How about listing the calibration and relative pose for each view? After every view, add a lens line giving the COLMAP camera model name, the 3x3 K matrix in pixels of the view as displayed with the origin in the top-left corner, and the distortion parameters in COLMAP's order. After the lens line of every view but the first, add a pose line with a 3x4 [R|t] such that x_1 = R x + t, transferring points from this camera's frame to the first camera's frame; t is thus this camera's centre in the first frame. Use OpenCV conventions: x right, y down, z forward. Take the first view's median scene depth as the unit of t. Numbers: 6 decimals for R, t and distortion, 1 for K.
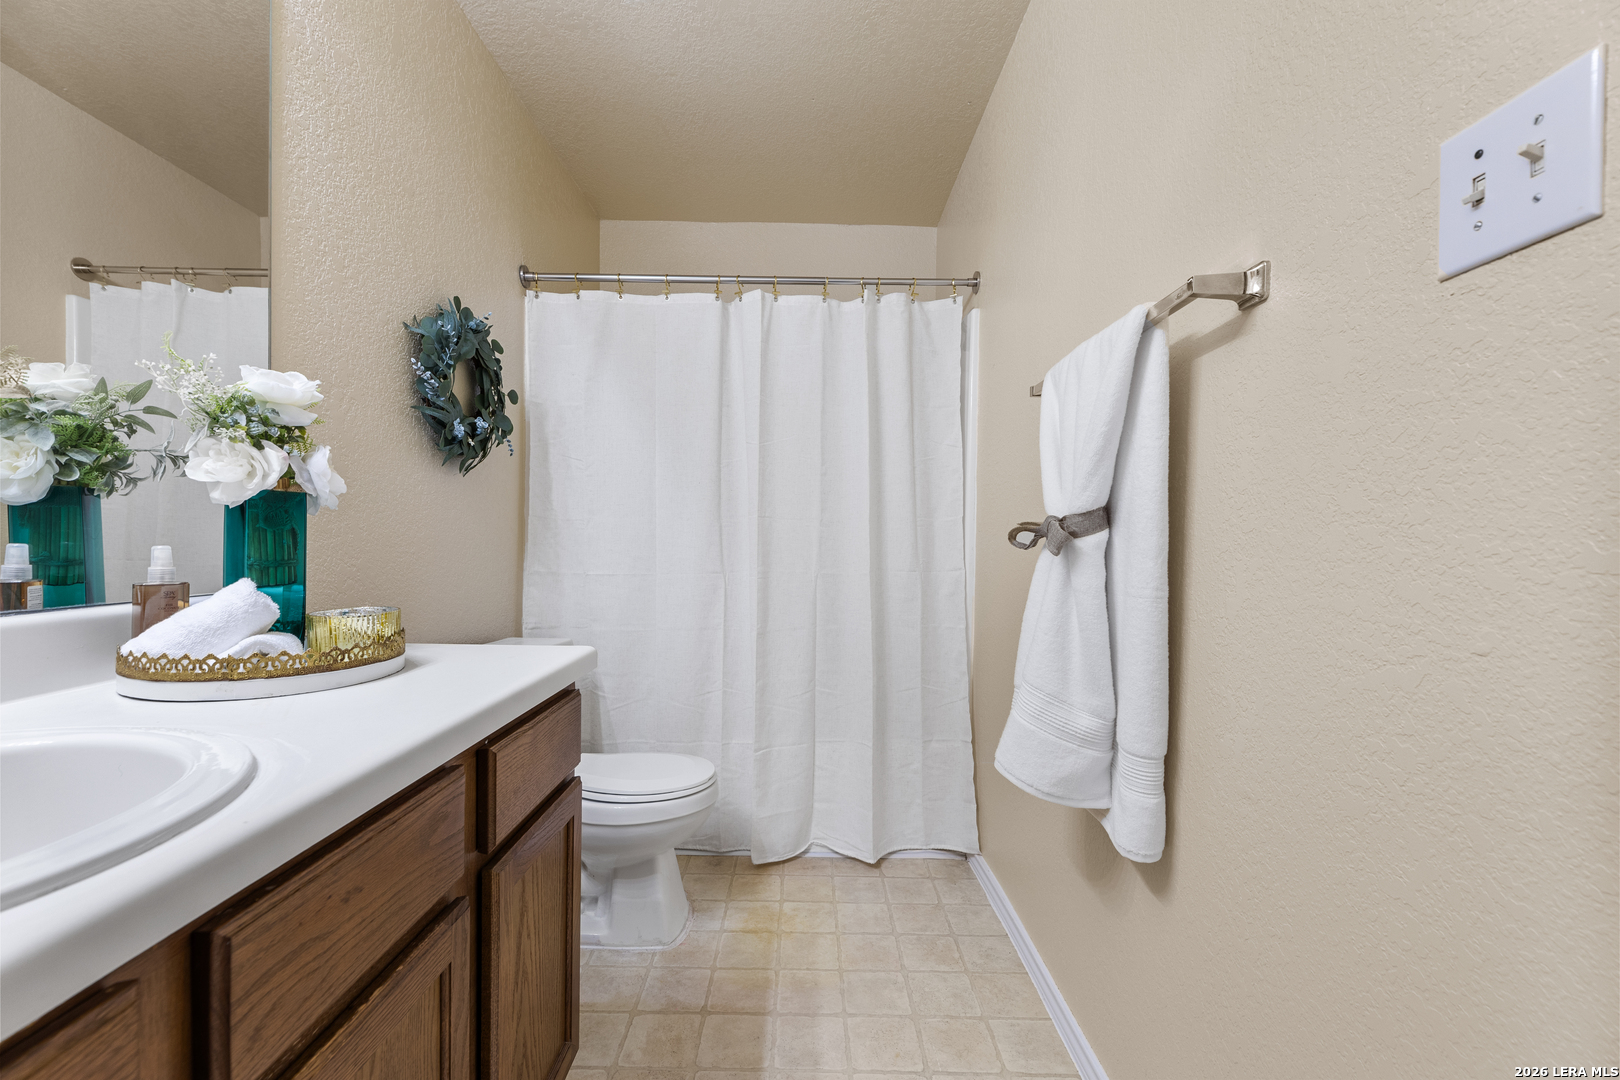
lens RADIAL K [[670.5, 0, 810.2], [0, 670.5, 549.1], [0, 0, 1]] dist [-0.000245, -0.000274]
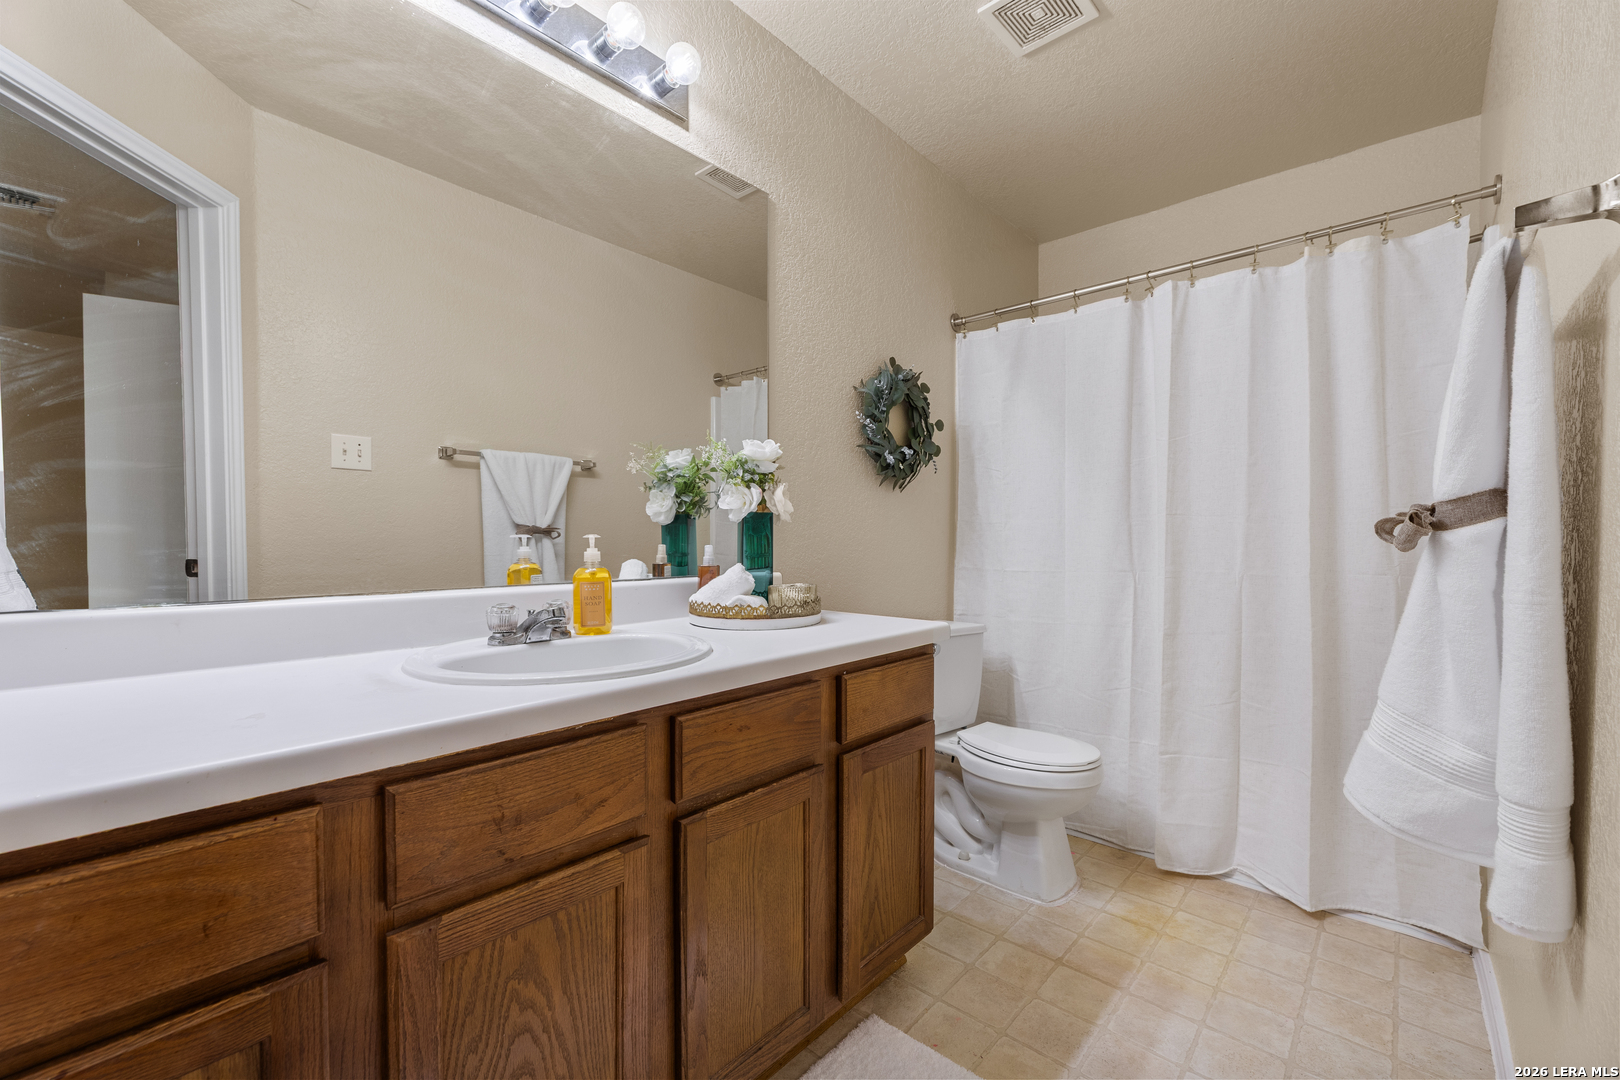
lens RADIAL K [[668.1, 0, 806.2], [0, 668.1, 550.2], [0, 0, 1]] dist [-0.000442, -0.000168]
pose [[0.739411, -0.001583, -0.673252, 0.284905], [0.000315, 0.999998, -0.002005, 0.007771], [0.673254, 0.001271, 0.739410, -0.107263]]
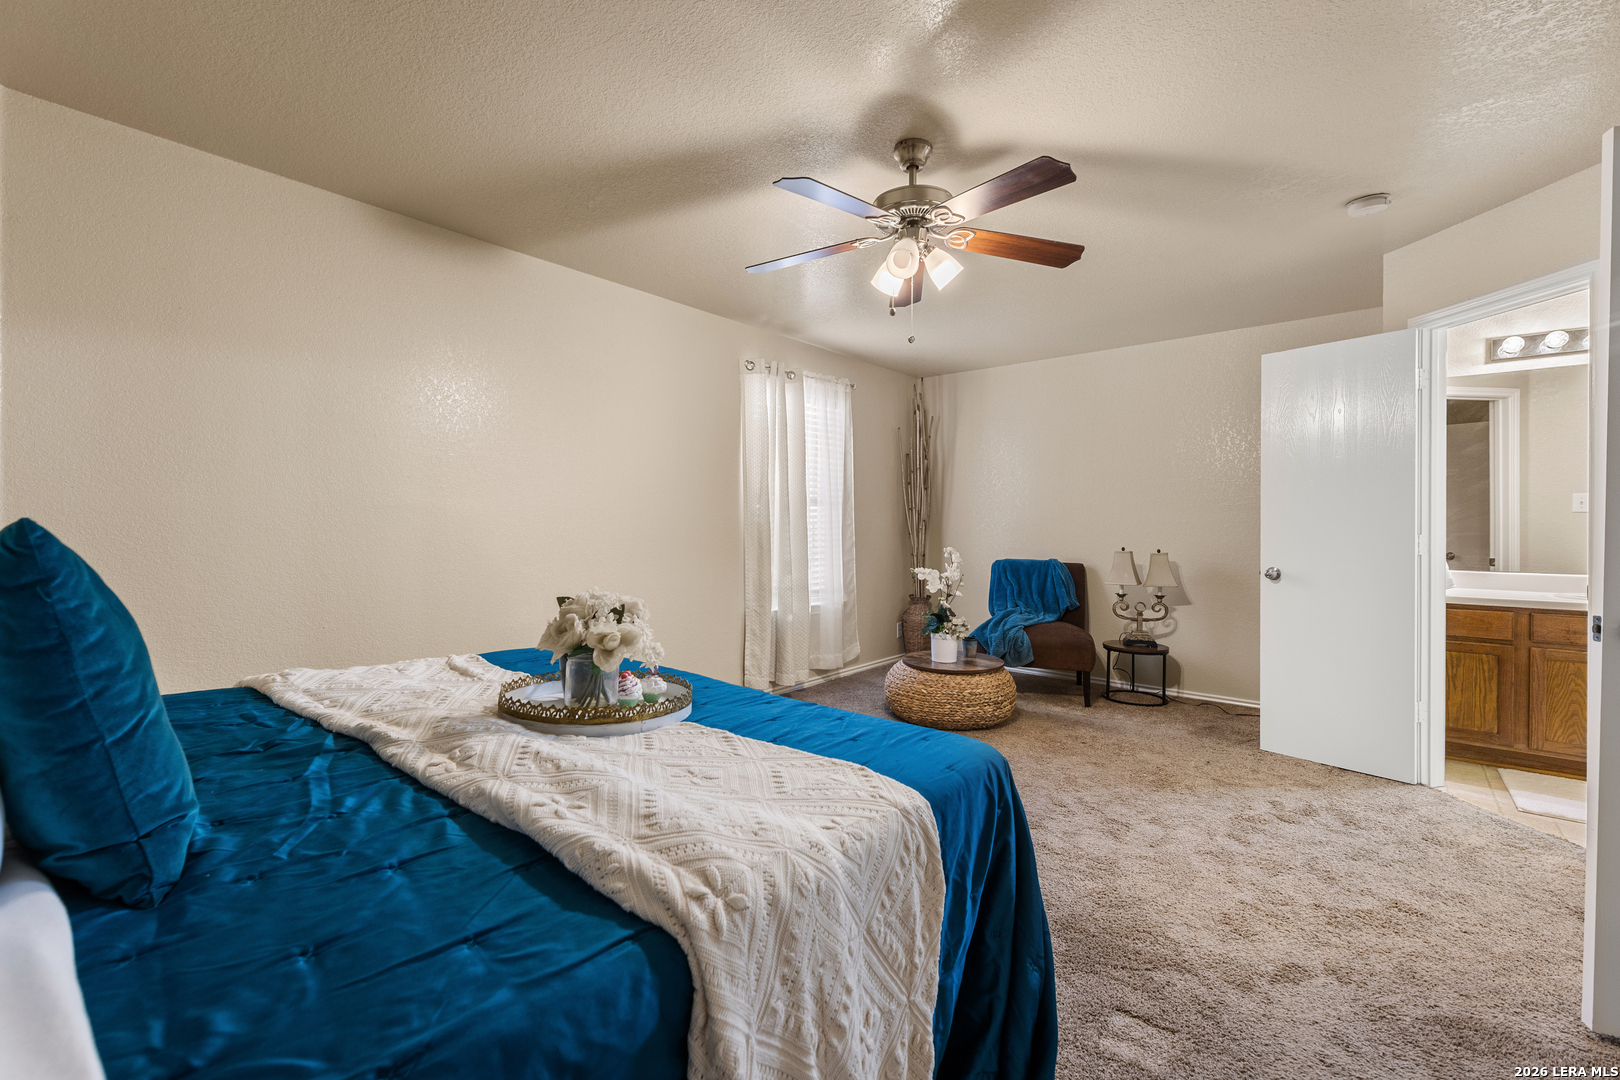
lens RADIAL K [[687.3, 0, 812.5], [0, 687.3, 524.2], [0, 0, 1]] dist [0.001718, 0.000334]
pose [[-0.644054, -0.022060, -0.764662, 2.968606], [-0.029140, 0.999566, -0.004293, -0.030702], [0.764425, 0.019518, -0.644417, -0.300599]]
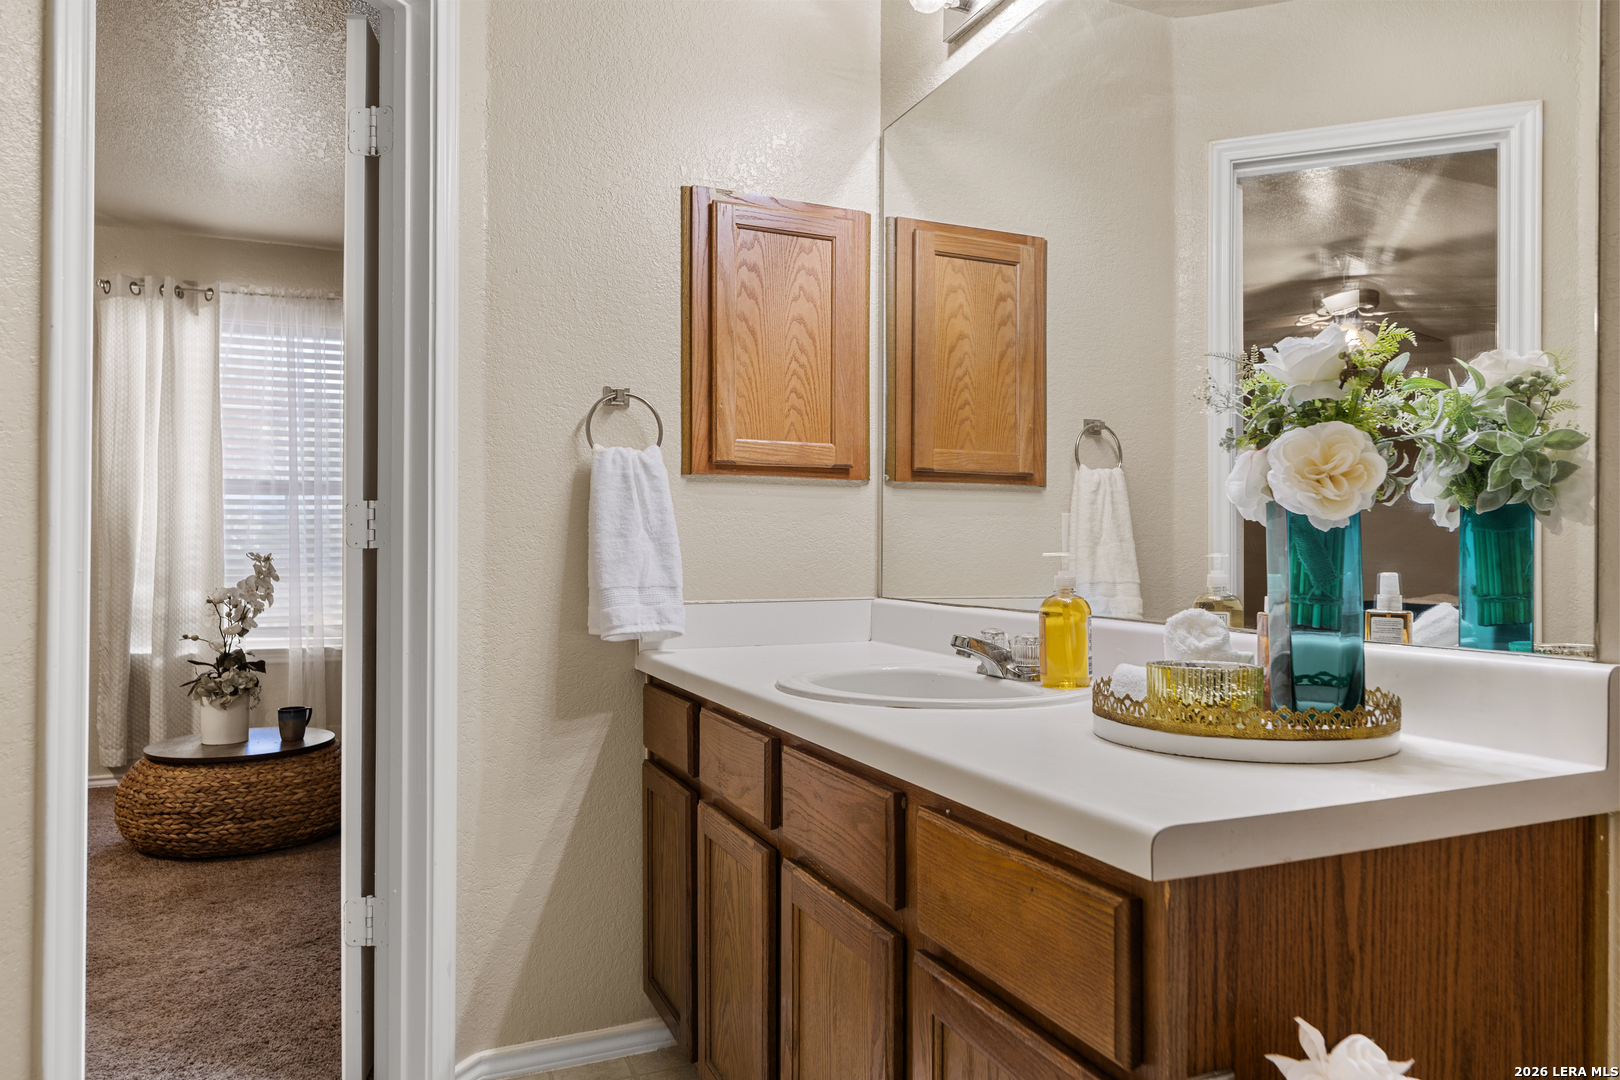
lens RADIAL K [[1055.3, 0, 810.2], [0, 1055.3, 552.5], [0, 0, 1]] dist [0.001862, 0.001577]
pose [[-0.921799, -0.020874, -0.387106, 0.103306], [-0.025271, 0.999661, 0.006273, -0.014341], [0.386844, 0.015565, -0.922014, 1.262229]]
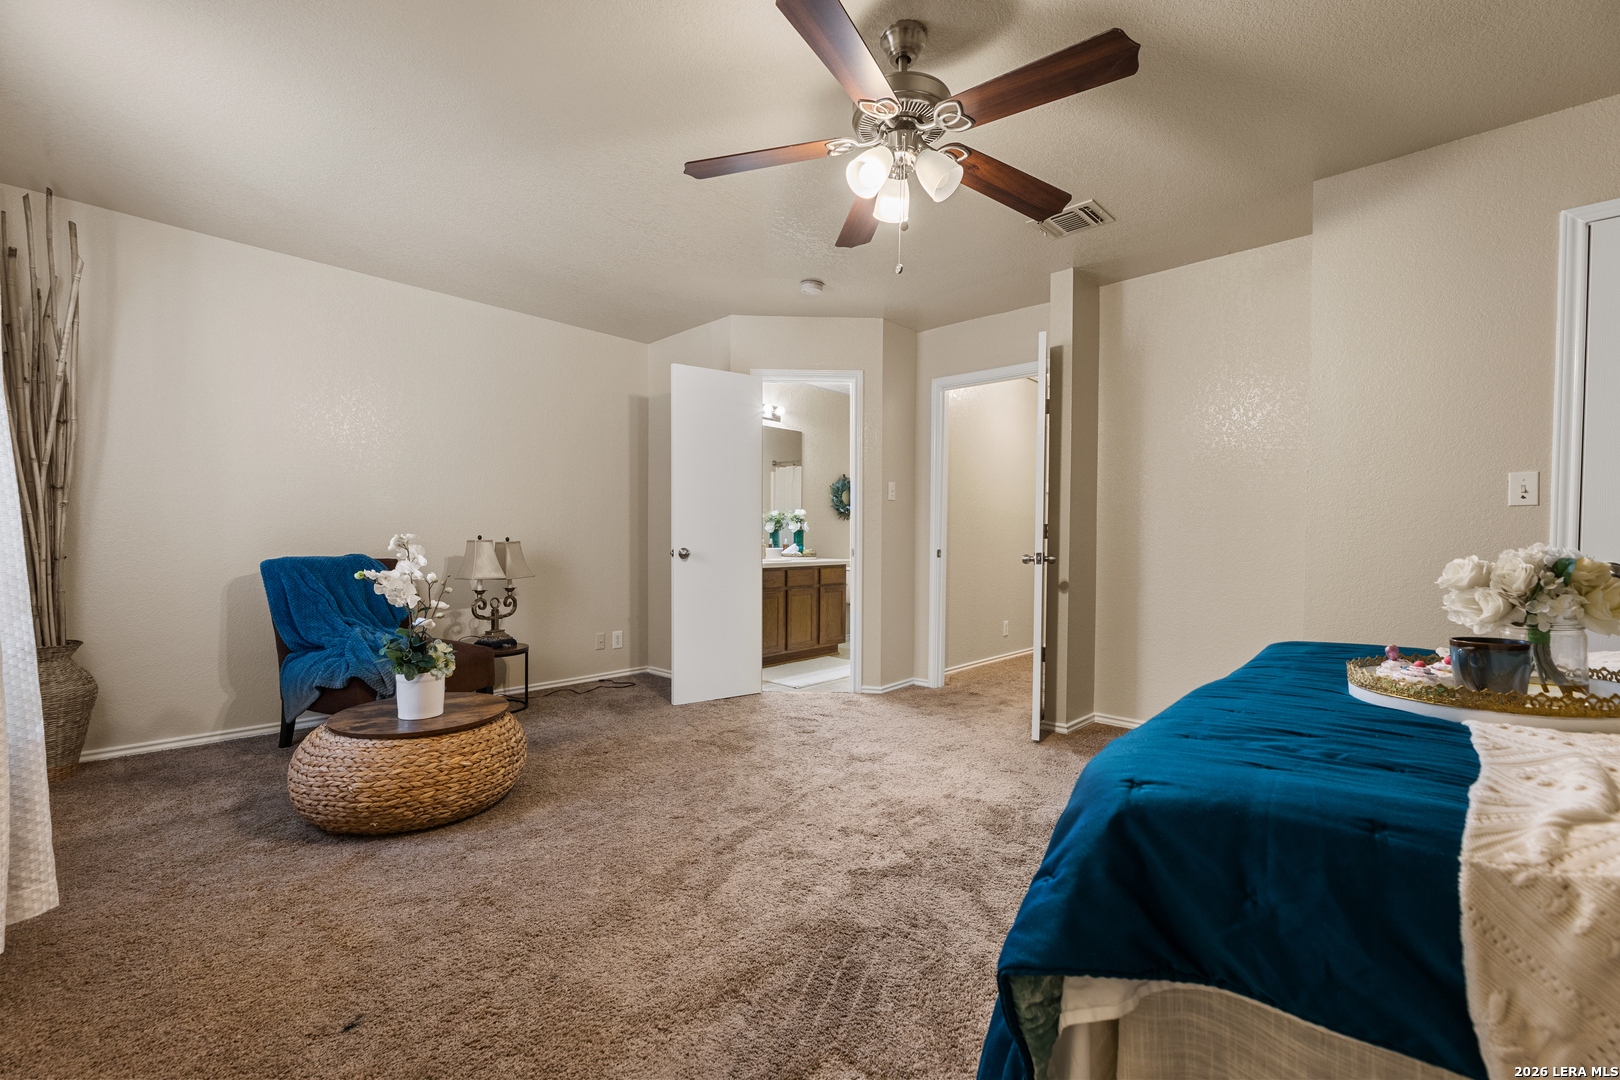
lens RADIAL K [[668.1, 0, 806.2], [0, 668.1, 550.2], [0, 0, 1]] dist [-0.000442, -0.000168]
pose [[0.724579, 0.003094, -0.689185, 2.335414], [-0.007003, 0.999971, -0.002874, 0.078836], [0.689156, 0.006908, 0.724580, -2.284321]]
